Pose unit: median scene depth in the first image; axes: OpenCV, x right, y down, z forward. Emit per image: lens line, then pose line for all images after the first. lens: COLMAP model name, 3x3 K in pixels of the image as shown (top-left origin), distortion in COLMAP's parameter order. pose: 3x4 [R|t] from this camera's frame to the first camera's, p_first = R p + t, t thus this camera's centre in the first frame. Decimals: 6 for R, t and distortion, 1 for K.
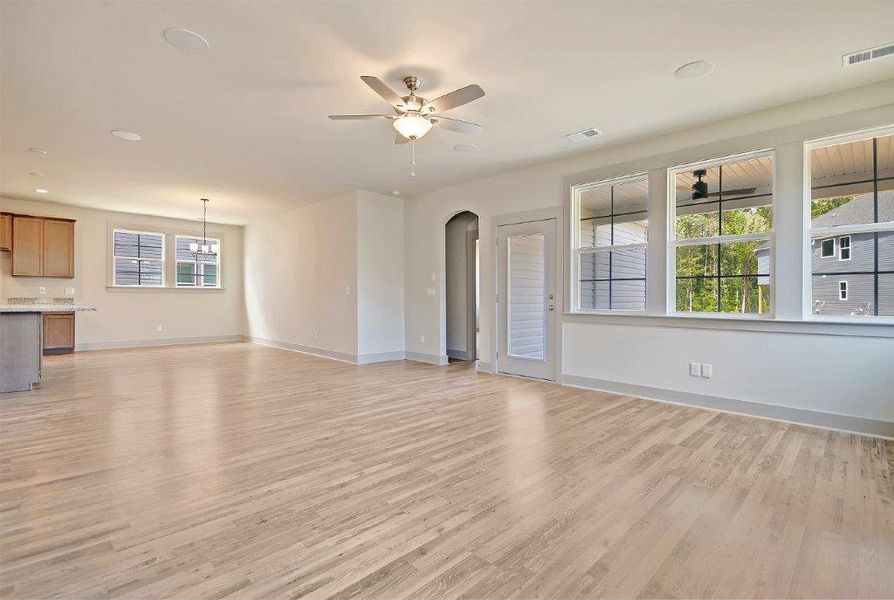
lens RADIAL K [[418.0, 0, 447.0], [0, 418.0, 300.0], [0, 0, 1]] dist [-0.001293, 0.000046]
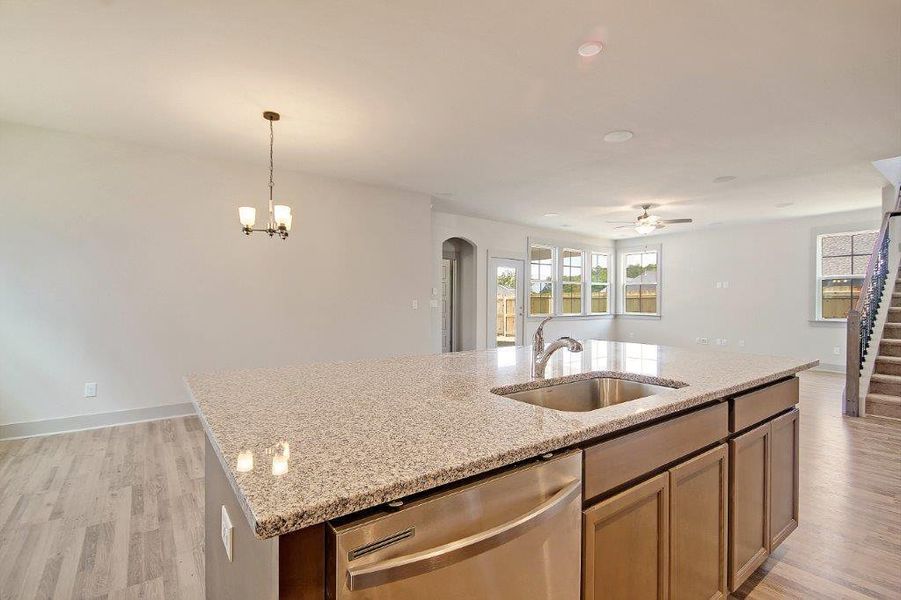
lens RADIAL K [[418.0, 0, 448.9], [0, 418.0, 302.1], [0, 0, 1]] dist [0.002438, -0.011721]
pose [[0.157620, -0.010587, 0.987443, -2.228822], [0.000714, 0.999943, 0.010607, -0.072080], [-0.987500, -0.000967, 0.157619, 1.598028]]
